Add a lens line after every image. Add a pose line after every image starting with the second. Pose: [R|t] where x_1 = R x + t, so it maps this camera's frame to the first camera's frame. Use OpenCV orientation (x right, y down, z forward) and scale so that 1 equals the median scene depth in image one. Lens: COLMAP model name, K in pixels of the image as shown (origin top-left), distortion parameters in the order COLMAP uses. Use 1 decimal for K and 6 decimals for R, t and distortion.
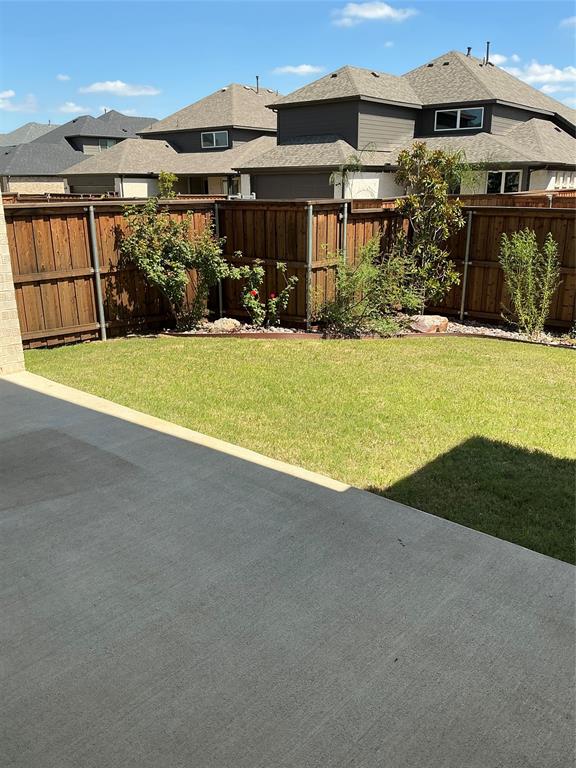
lens RADIAL K [[645.3, 0, 288.0], [0, 645.3, 384.0], [0, 0, 1]] dist [0.011054, -0.006527]
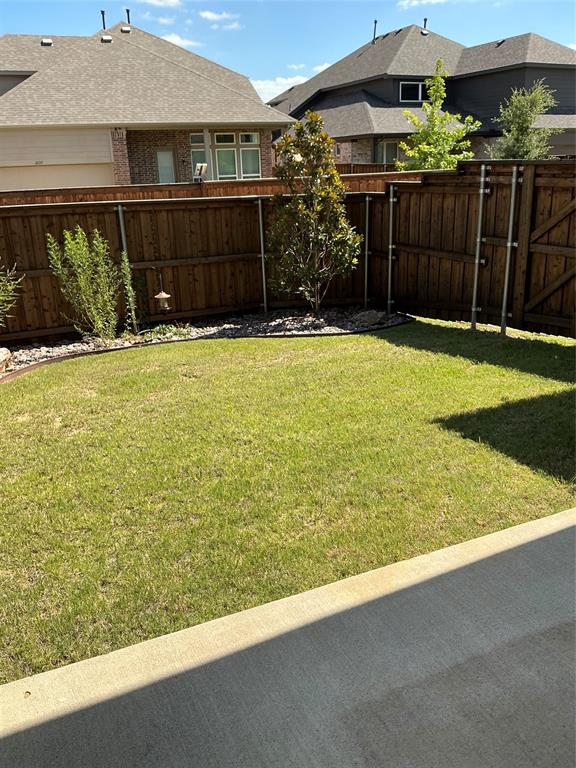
lens RADIAL K [[645.3, 0, 288.0], [0, 645.3, 384.0], [0, 0, 1]] dist [0.011054, -0.006527]
pose [[0.440258, -0.297449, 0.847170, -0.314528], [0.296341, 0.938797, 0.175618, -0.106383], [-0.847558, 0.173734, 0.501459, 0.341850]]
